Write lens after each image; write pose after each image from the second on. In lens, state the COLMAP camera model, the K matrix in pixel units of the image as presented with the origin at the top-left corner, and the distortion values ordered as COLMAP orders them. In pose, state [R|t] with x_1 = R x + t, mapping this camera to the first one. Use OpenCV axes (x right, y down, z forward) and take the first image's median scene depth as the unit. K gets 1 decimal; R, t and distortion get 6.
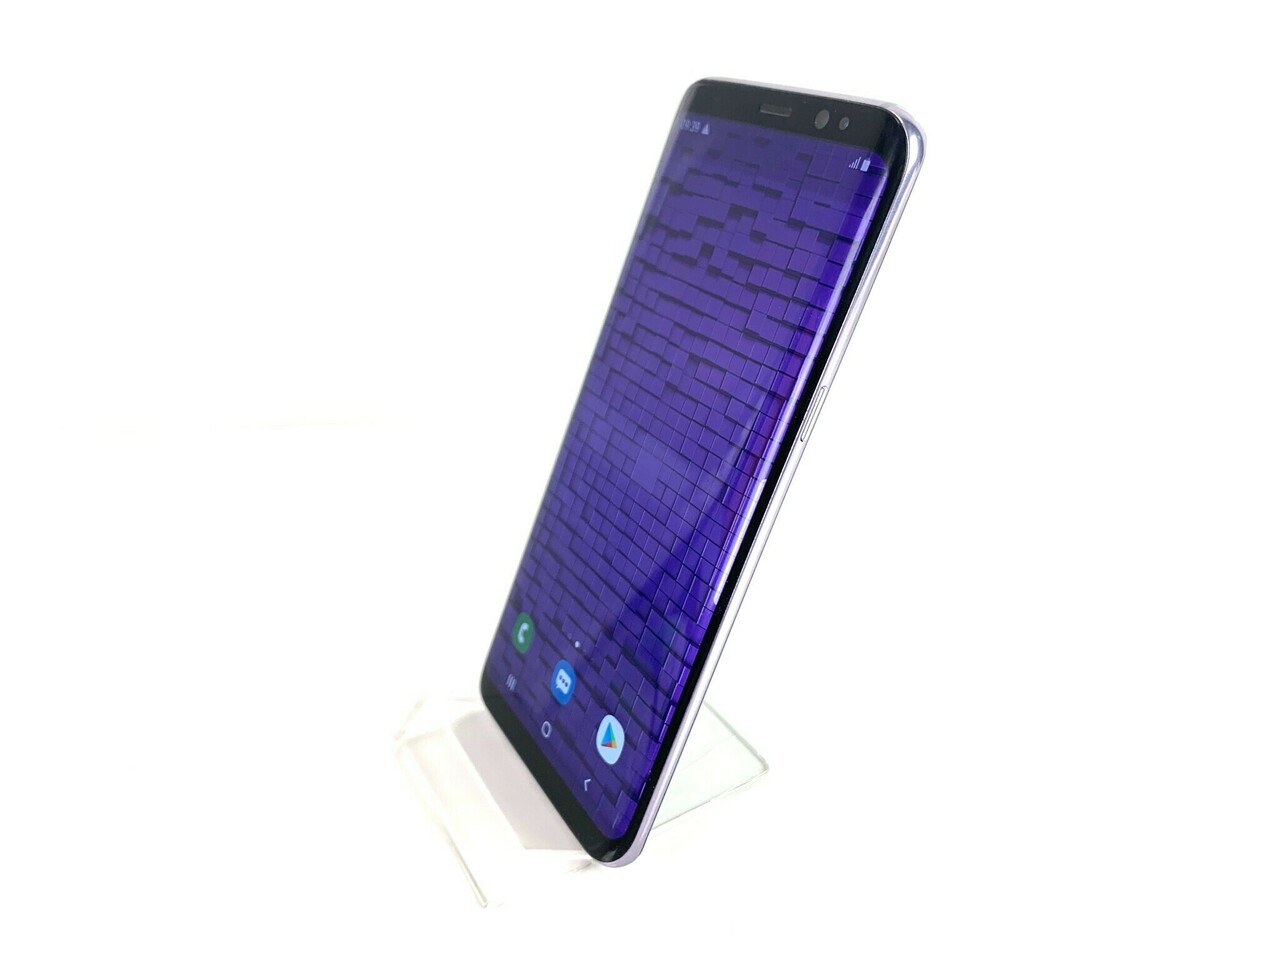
lens RADIAL K [[943.9, 0, 641.6], [0, 943.9, 475.3], [0, 0, 1]] dist [0.107077, -0.274057]
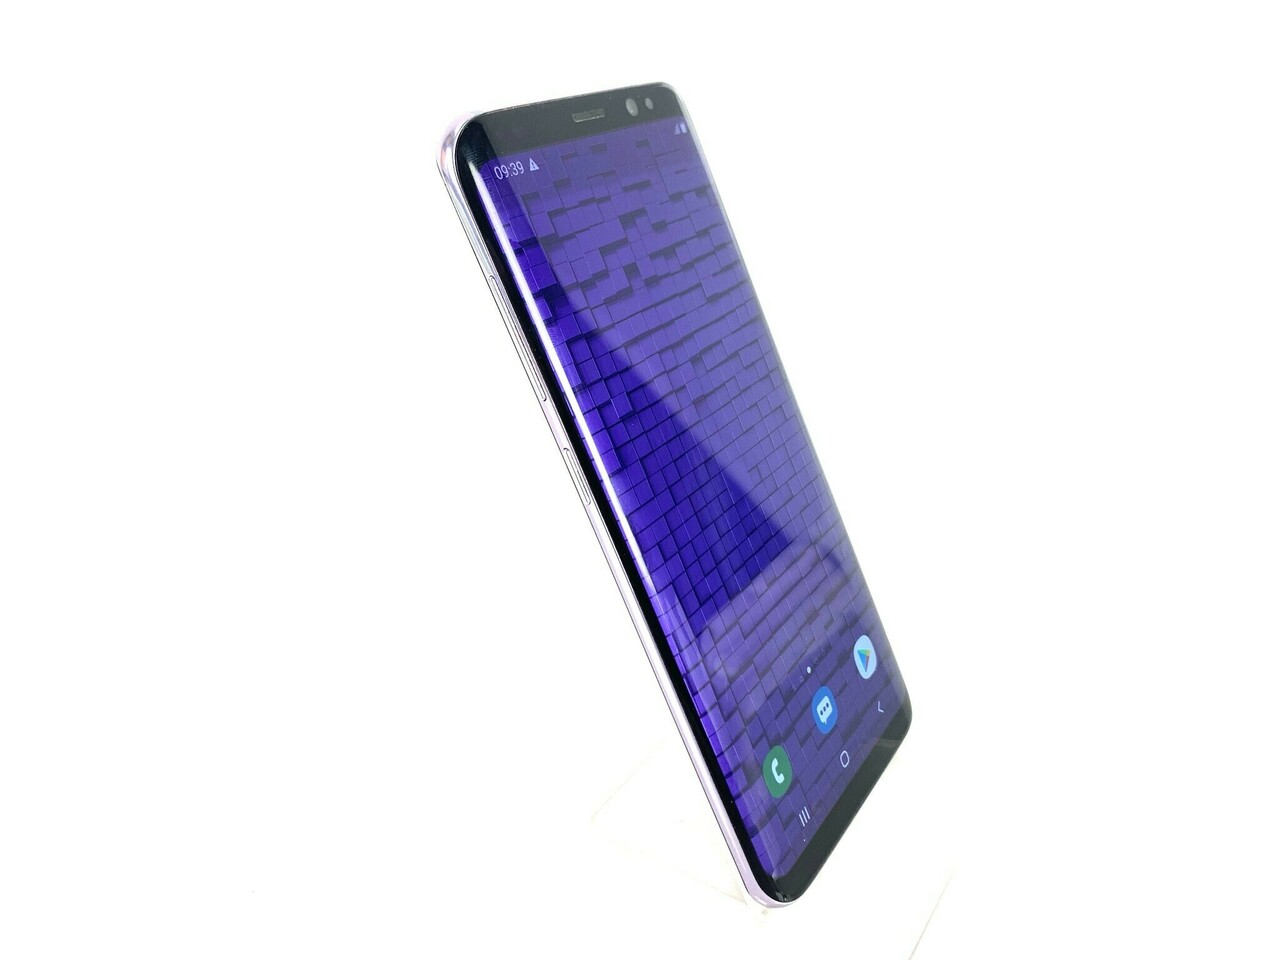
lens RADIAL K [[943.9, 0, 641.6], [0, 943.9, 475.3], [0, 0, 1]] dist [0.107077, -0.274057]
pose [[-0.392456, -0.407217, 0.824714, -0.791786], [0.469130, 0.682625, 0.560303, -0.625979], [-0.791135, 0.606793, -0.076863, 1.208544]]
